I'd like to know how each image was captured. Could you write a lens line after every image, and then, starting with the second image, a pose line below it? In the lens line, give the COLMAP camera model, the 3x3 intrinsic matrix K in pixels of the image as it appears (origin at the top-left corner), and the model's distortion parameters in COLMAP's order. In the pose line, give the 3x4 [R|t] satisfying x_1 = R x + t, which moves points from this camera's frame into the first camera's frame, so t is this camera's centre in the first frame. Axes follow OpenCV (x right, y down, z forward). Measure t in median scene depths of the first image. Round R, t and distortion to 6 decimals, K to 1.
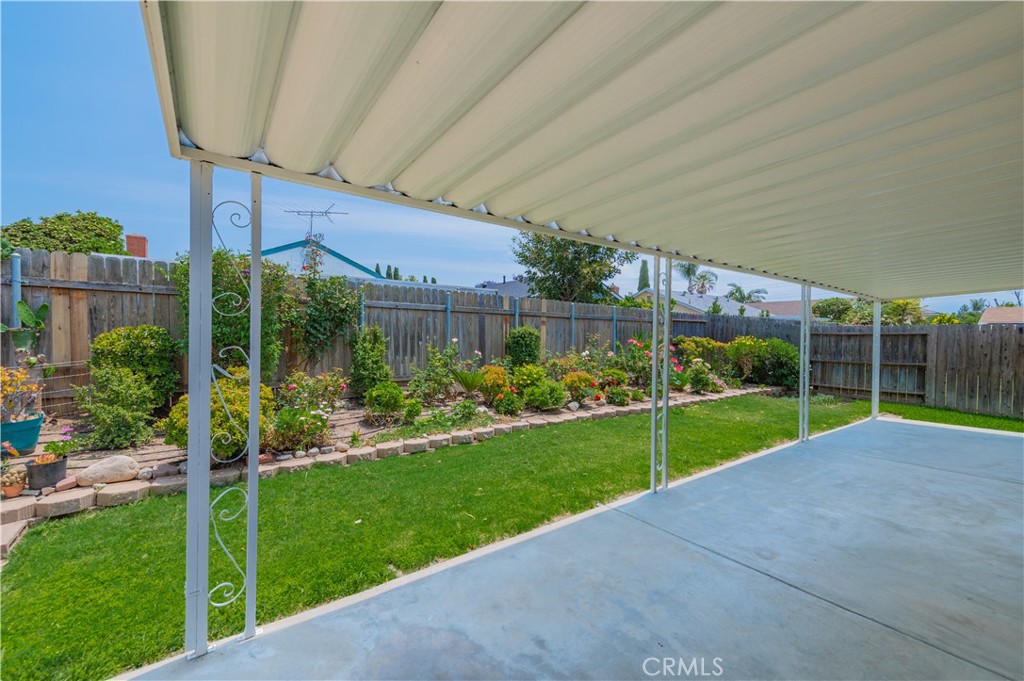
lens RADIAL K [[412.8, 0, 512.0], [0, 412.8, 340.5], [0, 0, 1]] dist [0.012410, -0.000111]
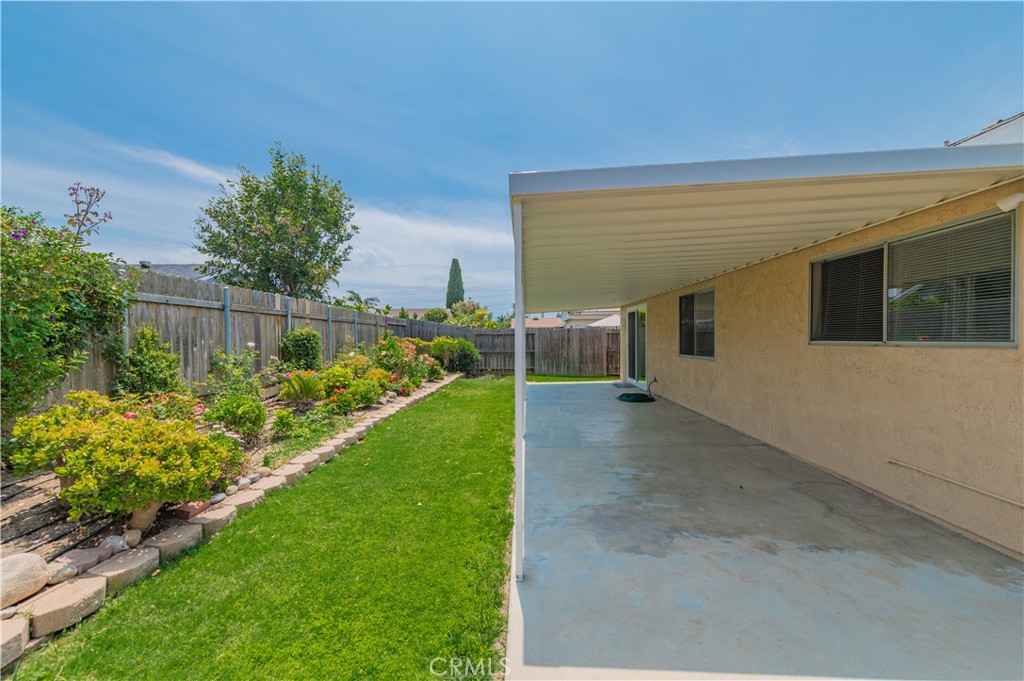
lens RADIAL K [[397.2, 0, 512.0], [0, 397.2, 340.5], [0, 0, 1]] dist [0.010879, -0.000231]
pose [[0.616281, -0.021101, 0.787243, -0.419077], [0.024653, 0.999668, 0.007496, -0.001455], [-0.787140, 0.014788, 0.616597, 0.055782]]
